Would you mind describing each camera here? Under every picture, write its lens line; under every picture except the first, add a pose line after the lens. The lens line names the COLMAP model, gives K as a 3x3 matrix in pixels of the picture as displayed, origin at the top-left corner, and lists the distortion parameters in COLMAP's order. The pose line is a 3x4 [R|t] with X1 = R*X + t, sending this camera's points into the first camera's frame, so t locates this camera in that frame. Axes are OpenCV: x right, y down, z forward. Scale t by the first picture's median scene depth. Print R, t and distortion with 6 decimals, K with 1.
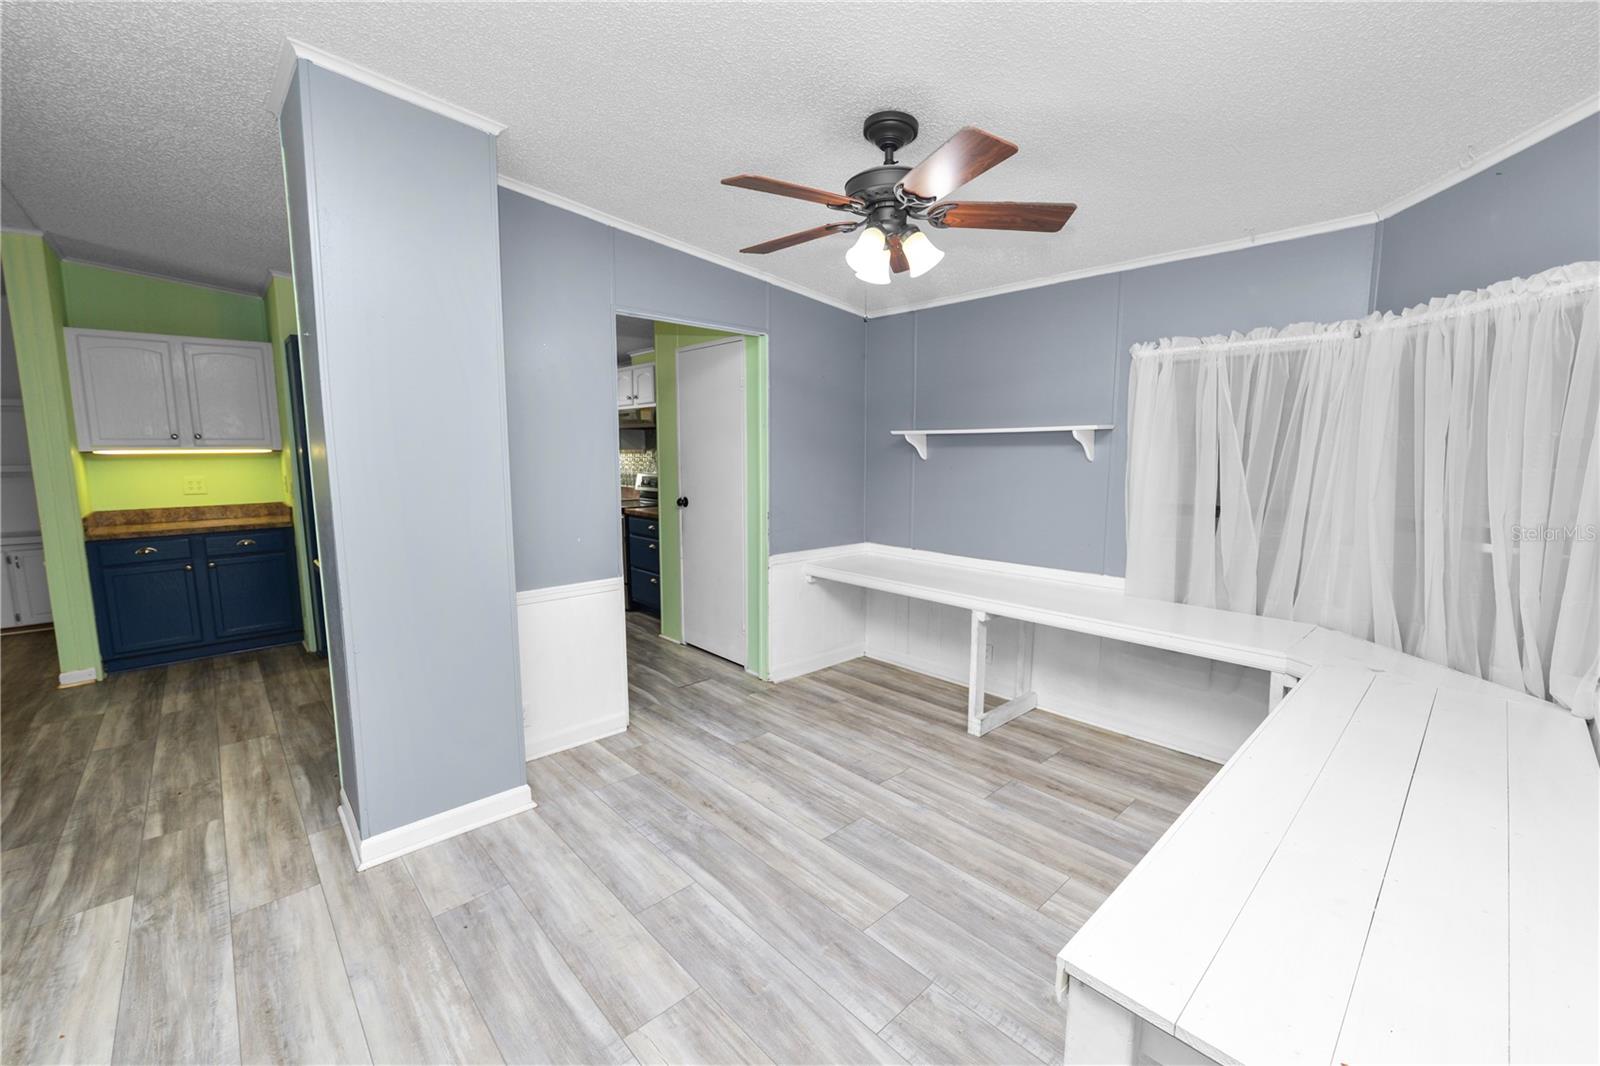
lens RADIAL K [[647.3, 0, 789.7], [0, 647.3, 534.9], [0, 0, 1]] dist [-0.000116, -0.000028]
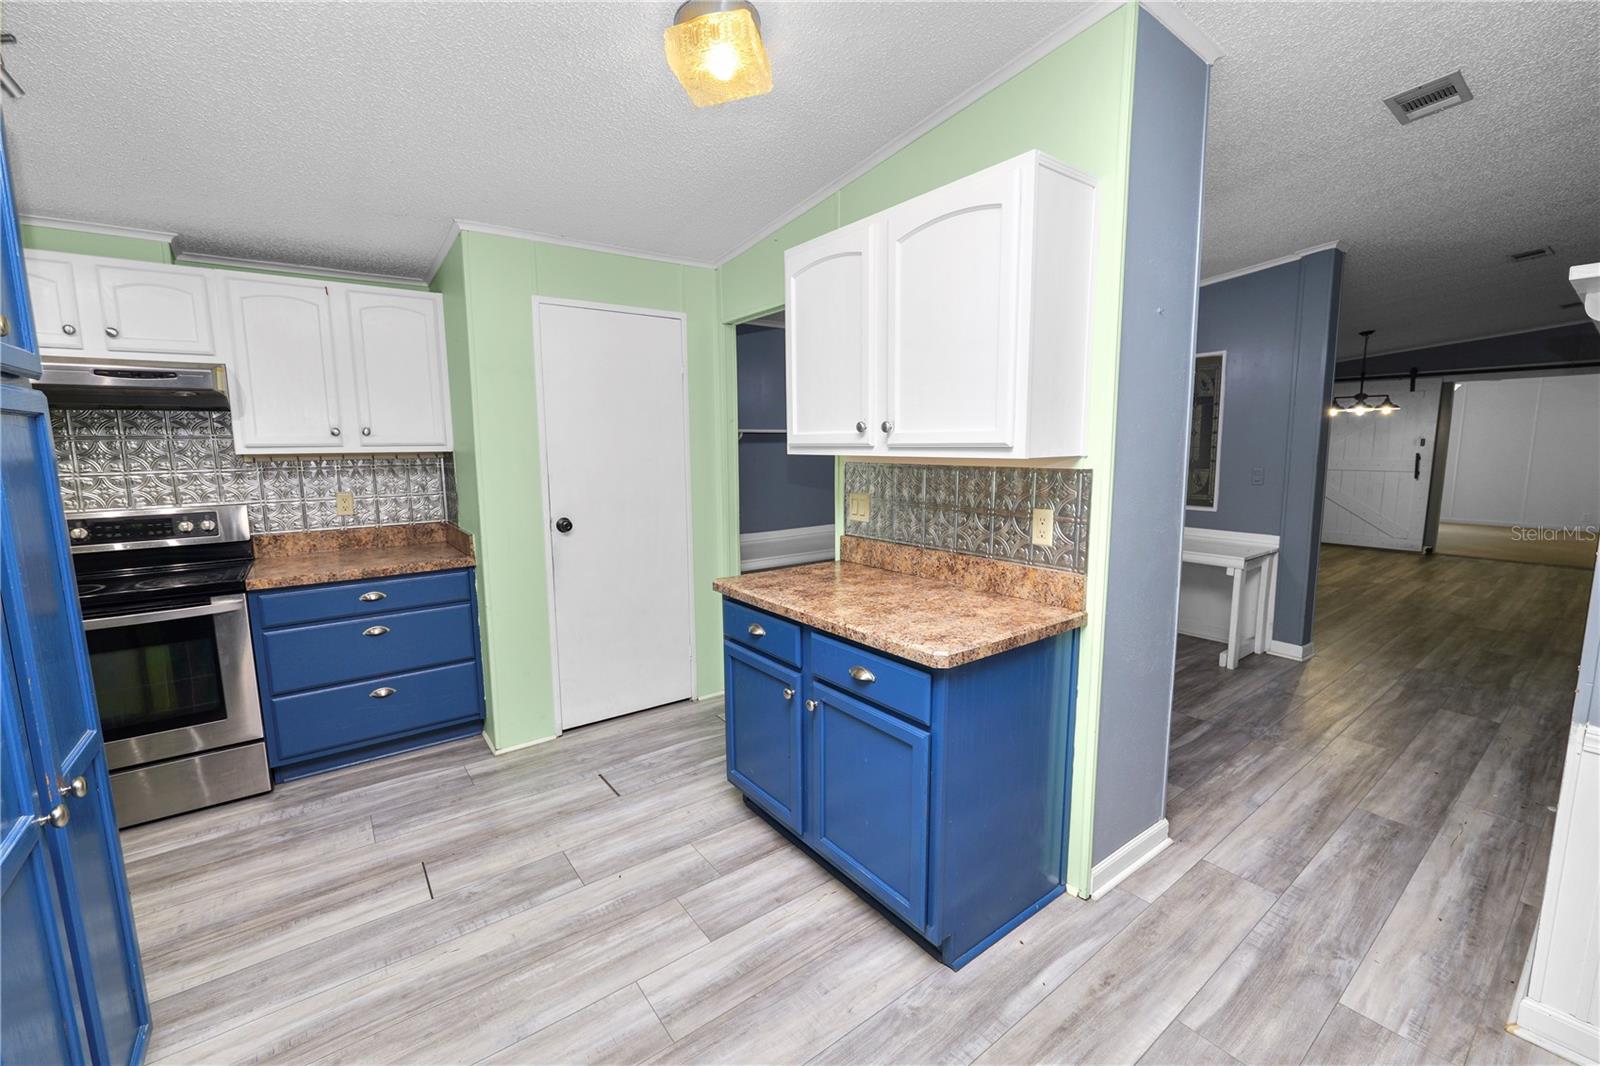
lens RADIAL K [[647.3, 0, 789.7], [0, 647.3, 534.9], [0, 0, 1]] dist [-0.000116, -0.000028]
pose [[0.100833, -0.135320, 0.985658, -1.841976], [0.140479, 0.982718, 0.120545, -0.201928], [-0.984936, 0.126310, 0.118100, 1.544262]]
